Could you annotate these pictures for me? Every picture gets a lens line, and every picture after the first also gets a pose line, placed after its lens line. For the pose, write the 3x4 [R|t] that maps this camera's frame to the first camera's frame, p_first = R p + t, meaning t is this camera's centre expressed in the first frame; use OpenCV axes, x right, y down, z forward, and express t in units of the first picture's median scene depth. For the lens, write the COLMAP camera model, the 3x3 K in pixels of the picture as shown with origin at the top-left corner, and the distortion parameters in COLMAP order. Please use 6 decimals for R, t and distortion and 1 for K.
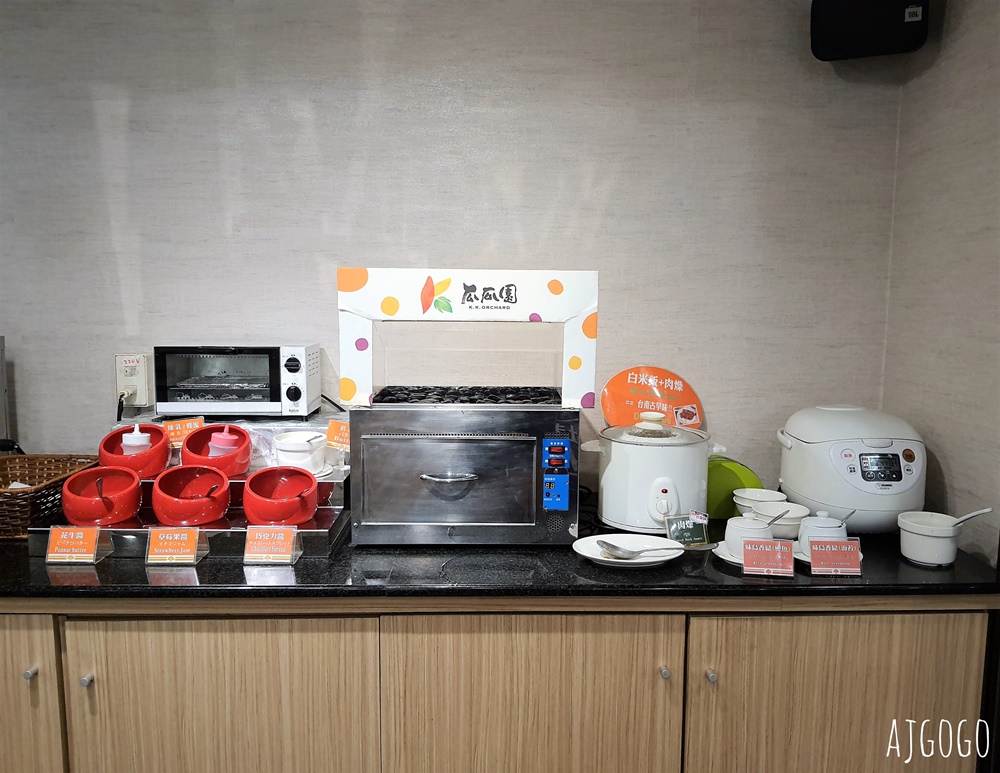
lens RADIAL K [[751.8, 0, 500.0], [0, 751.8, 386.5], [0, 0, 1]] dist [0.004528, -0.001356]
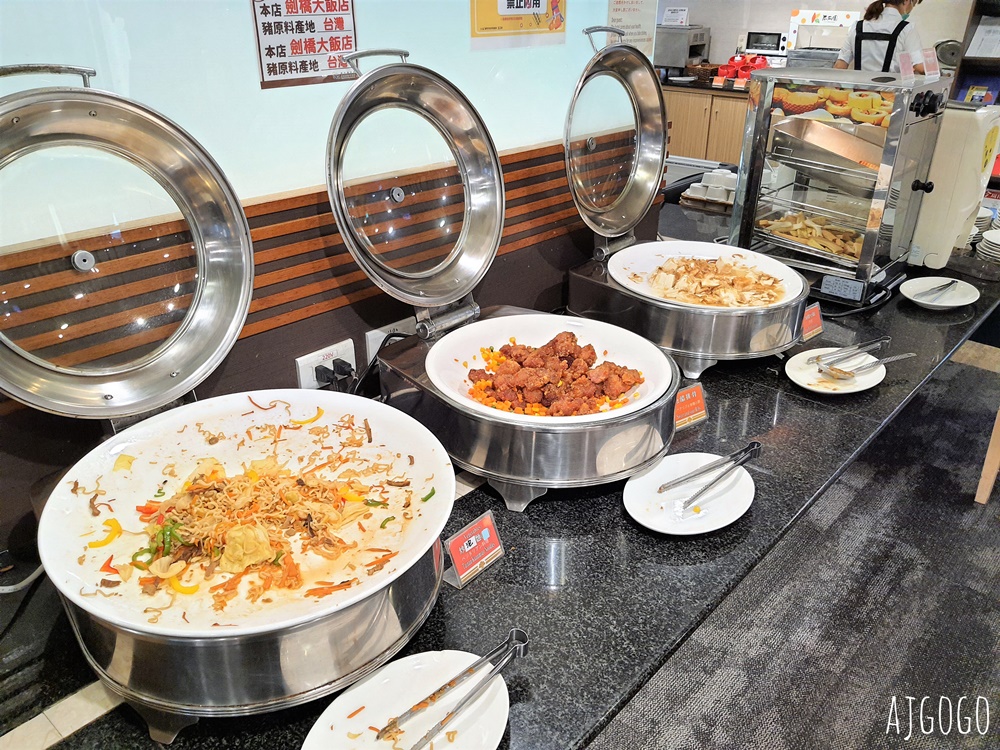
lens RADIAL K [[792.1, 0, 500.0], [0, 792.1, 375.0], [0, 0, 1]] dist [0.060752, -0.137464]
pose [[0.704428, 0.299441, -0.643518, 1.643227], [-0.084132, 0.935486, 0.343203, 0.273131], [0.704771, -0.187622, 0.684175, -2.737483]]
